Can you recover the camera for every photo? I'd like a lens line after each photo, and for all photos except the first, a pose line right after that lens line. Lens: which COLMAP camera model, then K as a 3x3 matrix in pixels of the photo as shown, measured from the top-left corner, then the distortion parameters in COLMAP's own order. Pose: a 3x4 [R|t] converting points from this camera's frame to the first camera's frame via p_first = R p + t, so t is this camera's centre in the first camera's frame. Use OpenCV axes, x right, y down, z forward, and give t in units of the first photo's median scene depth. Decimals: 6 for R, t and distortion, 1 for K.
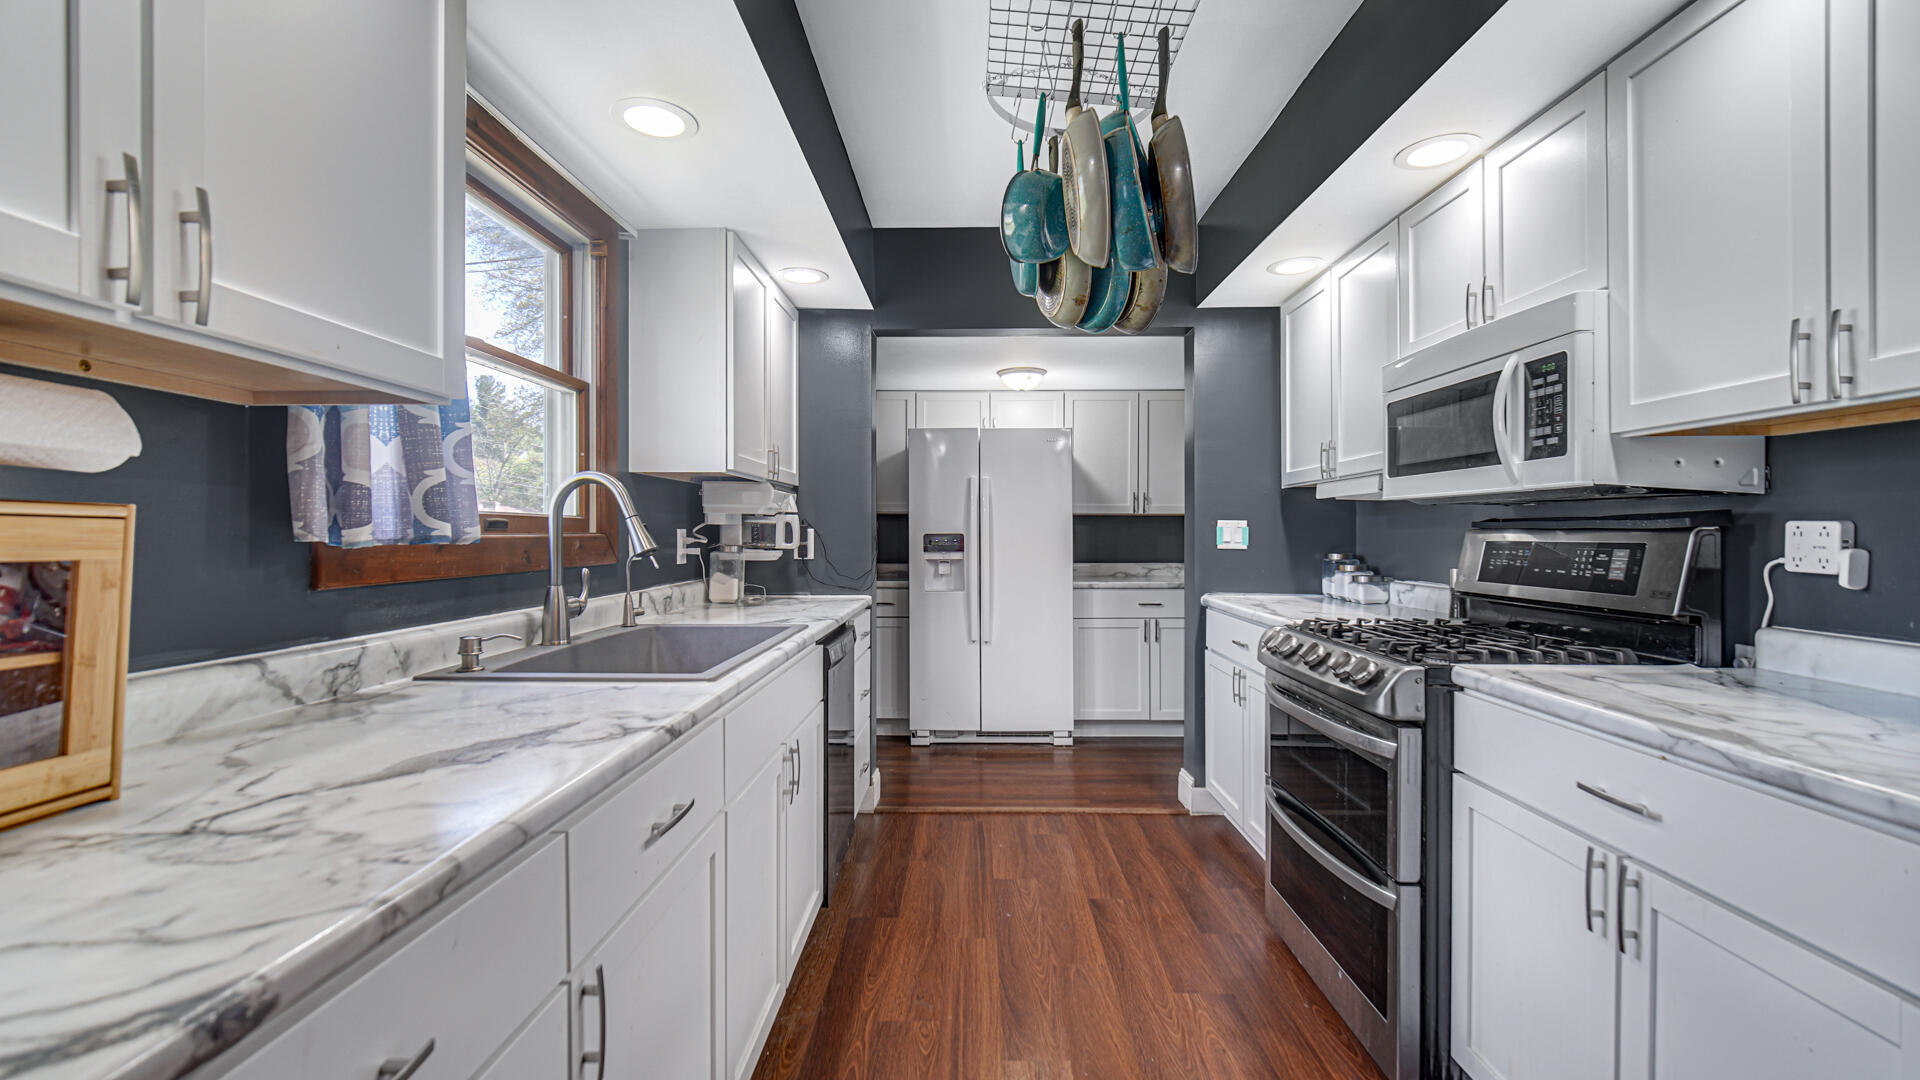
lens RADIAL K [[783.1, 0, 965.2], [0, 783.1, 540.7], [0, 0, 1]] dist [-0.004585, -0.000664]
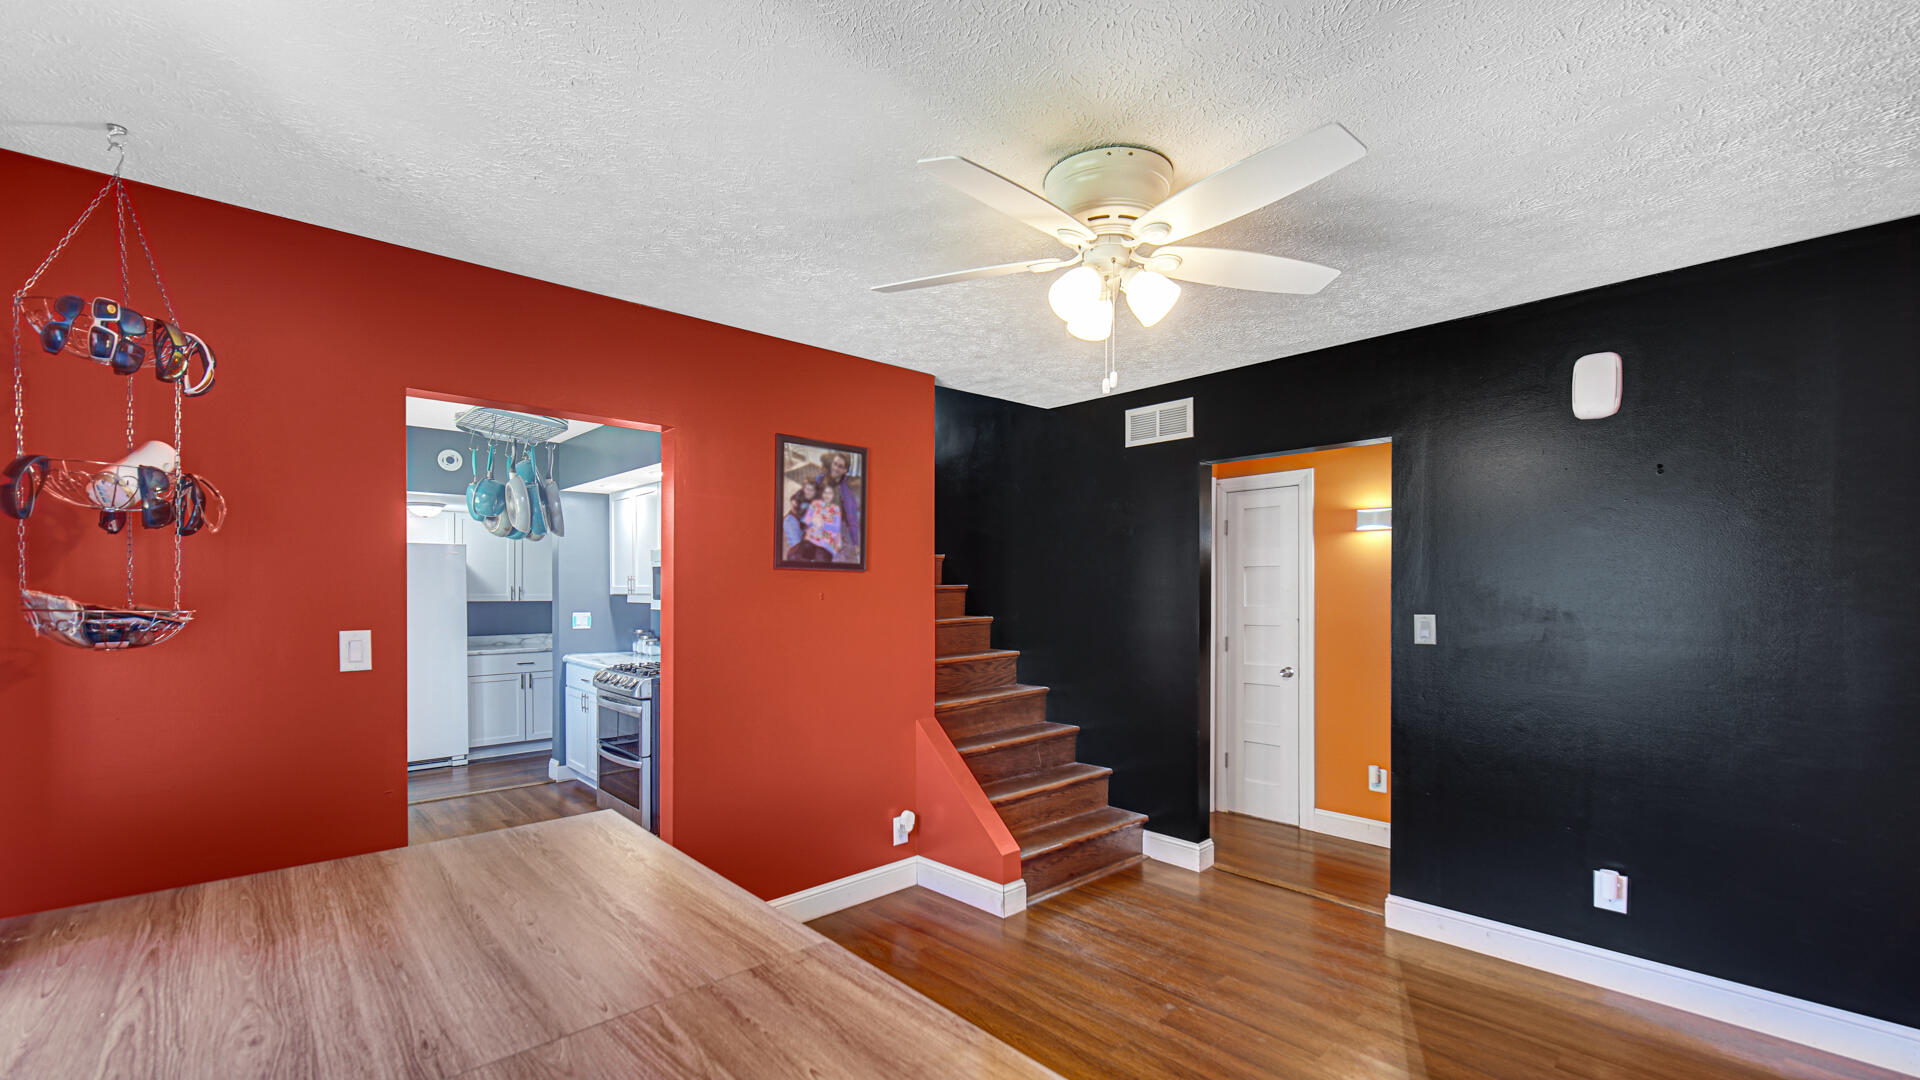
lens RADIAL K [[783.1, 0, 972.8], [0, 783.1, 586.8], [0, 0, 1]] dist [-0.004585, -0.000664]
pose [[0.711150, -0.000112, 0.703040, -0.387615], [0.004969, 0.999976, -0.004867, -0.100657], [-0.703023, 0.006954, 0.711133, -1.247616]]
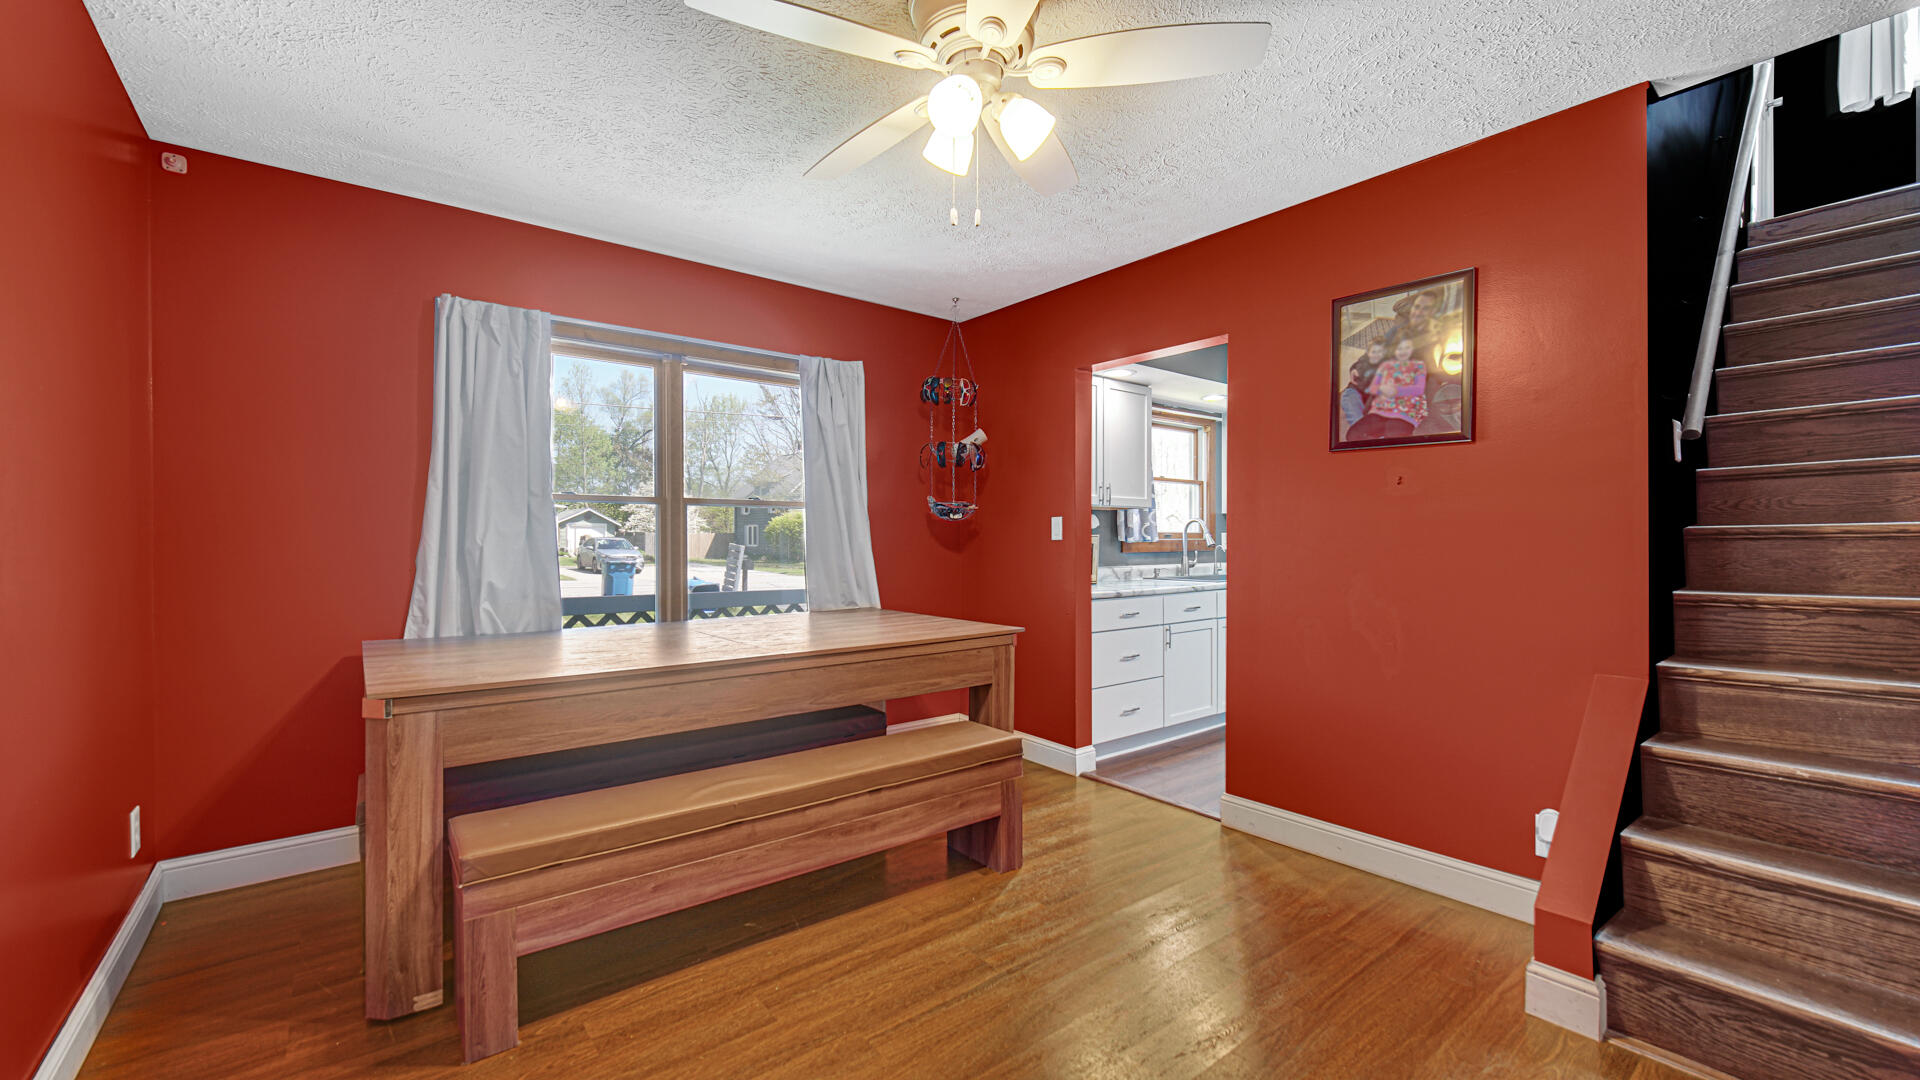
lens RADIAL K [[783.1, 0, 966.0], [0, 783.1, 545.3], [0, 0, 1]] dist [-0.004585, -0.000664]
pose [[0.636852, 0.001338, -0.770985, 1.002480], [-0.000336, 0.999999, 0.001458, 0.009298], [0.770986, -0.000670, 0.636851, -1.243214]]
